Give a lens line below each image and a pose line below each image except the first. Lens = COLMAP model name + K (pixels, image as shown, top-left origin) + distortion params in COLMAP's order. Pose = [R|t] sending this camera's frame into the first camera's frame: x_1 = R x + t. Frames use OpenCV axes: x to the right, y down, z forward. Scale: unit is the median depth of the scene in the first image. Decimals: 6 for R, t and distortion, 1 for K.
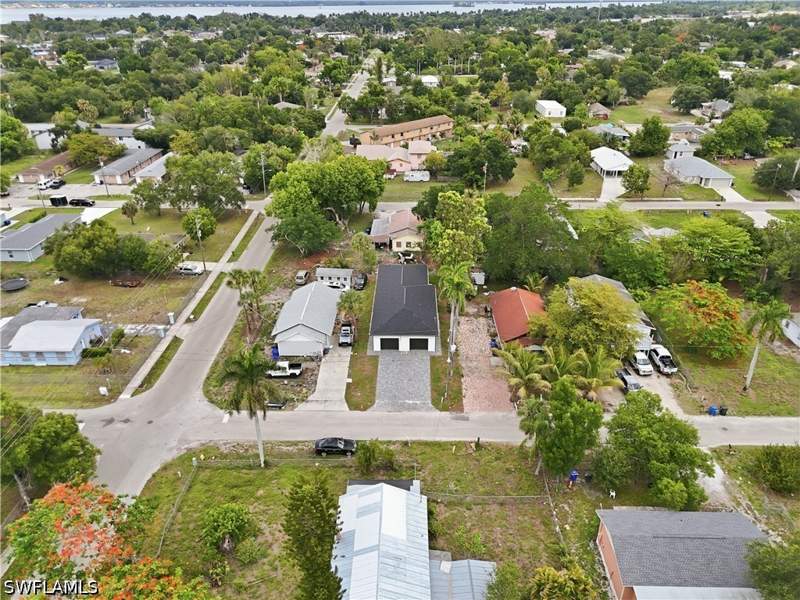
lens RADIAL K [[571.4, 0, 402.1], [0, 571.4, 301.4], [0, 0, 1]] dist [0.025100, -0.012942]
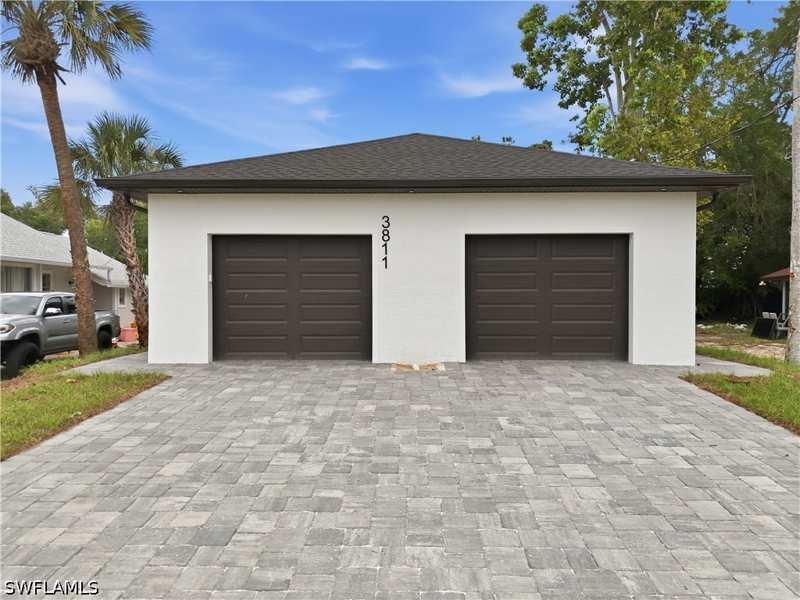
lens RADIAL K [[571.4, 0, 403.0], [0, 571.4, 297.1], [0, 0, 1]] dist [0.025100, -0.012942]
pose [[0.999997, 0.002170, 0.001151, 0.000441], [-0.001324, 0.870903, -0.491453, 0.121596], [-0.002069, 0.491450, 0.870903, 0.839033]]
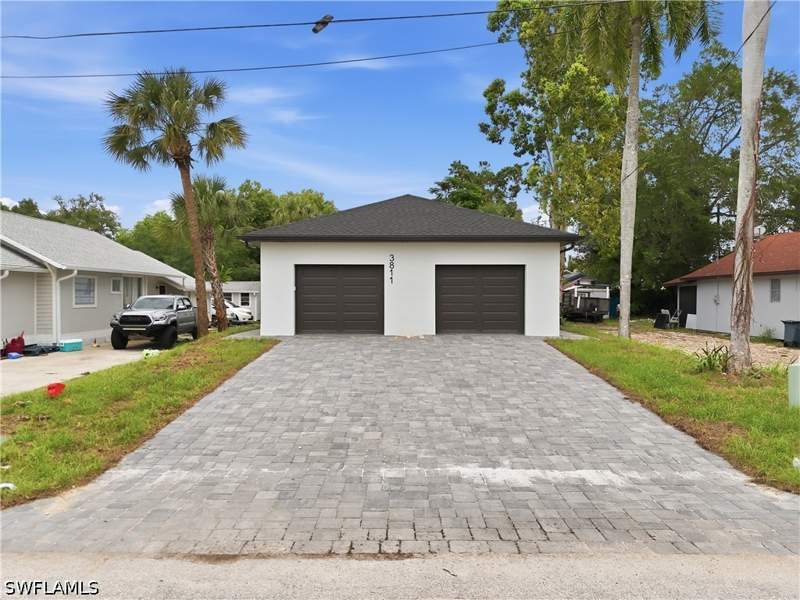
lens RADIAL K [[571.4, 0, 397.8], [0, 571.4, 302.5], [0, 0, 1]] dist [0.025100, -0.012942]
pose [[0.999925, 0.003487, 0.011747, -0.002810], [0.002609, 0.876099, -0.482125, 0.162832], [-0.011973, 0.482119, 0.876024, 0.764055]]
